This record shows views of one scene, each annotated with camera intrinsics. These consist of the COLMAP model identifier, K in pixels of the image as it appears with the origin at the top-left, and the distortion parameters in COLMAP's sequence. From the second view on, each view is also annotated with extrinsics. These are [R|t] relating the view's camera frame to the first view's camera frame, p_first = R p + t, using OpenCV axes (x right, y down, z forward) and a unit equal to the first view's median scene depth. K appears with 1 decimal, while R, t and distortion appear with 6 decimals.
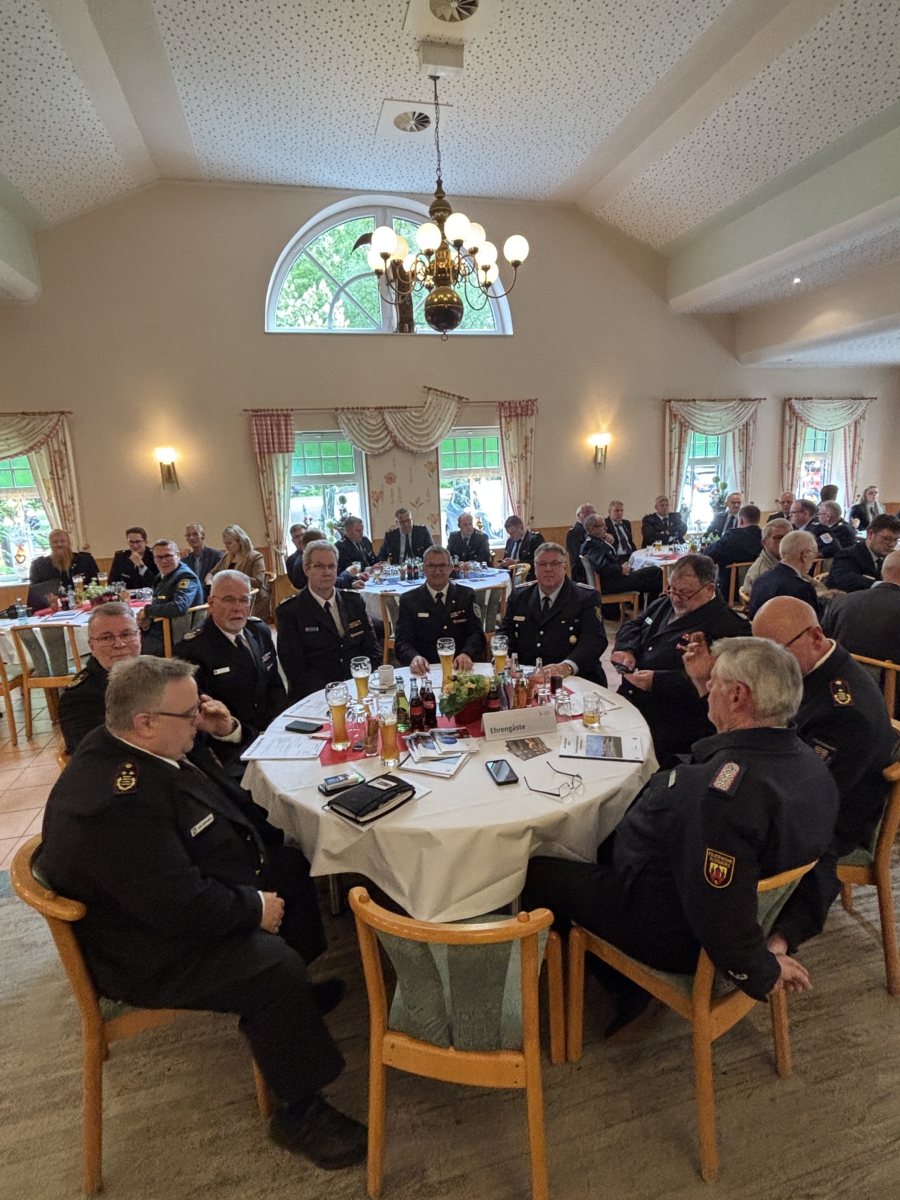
lens RADIAL K [[590.2, 0, 450.0], [0, 590.2, 600.0], [0, 0, 1]] dist [-0.001886, -0.000535]
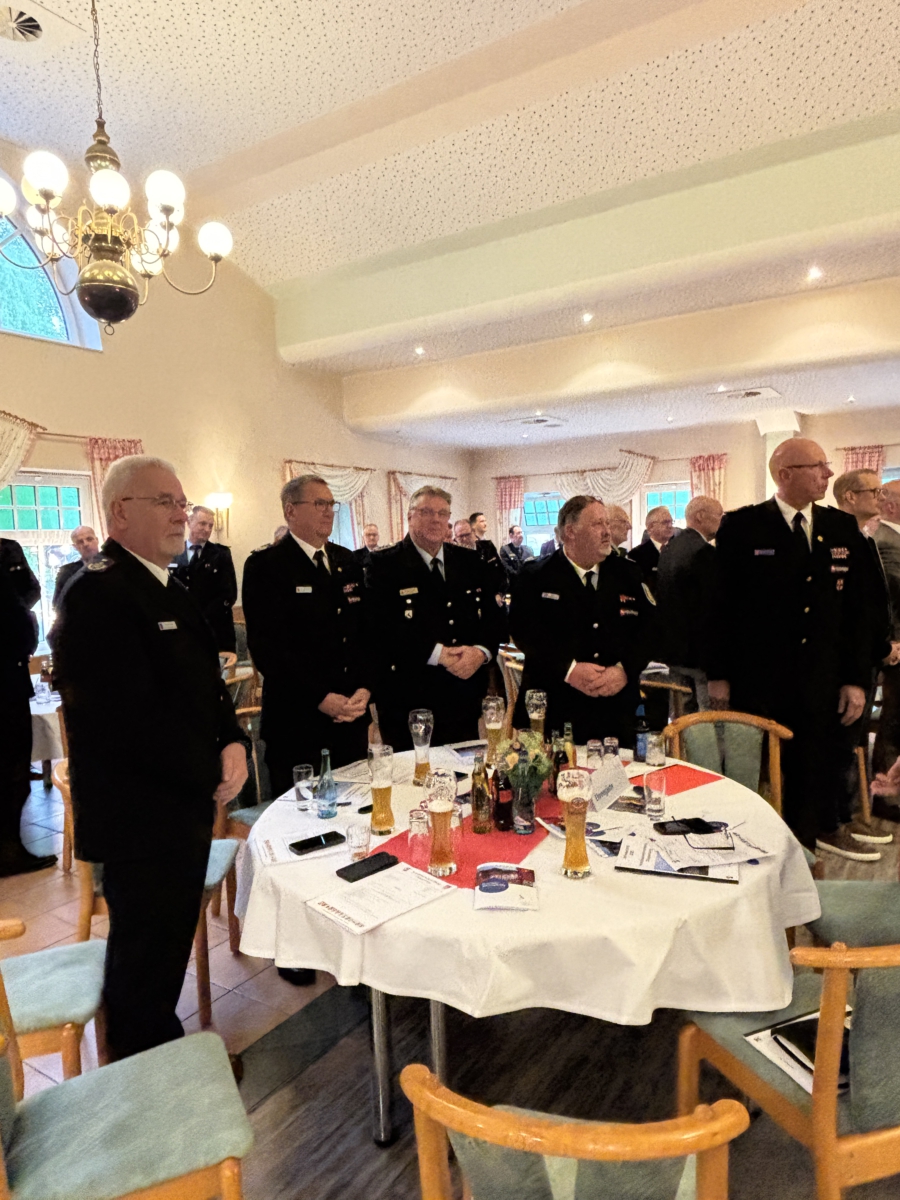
lens RADIAL K [[762.2, 0, 450.0], [0, 762.2, 600.0], [0, 0, 1]] dist [0.000114, 0.000146]
pose [[0.773085, -0.022691, 0.633896, -0.164406], [0.122928, 0.985773, -0.114634, 0.010377], [-0.622276, 0.166545, 0.764876, 0.072737]]
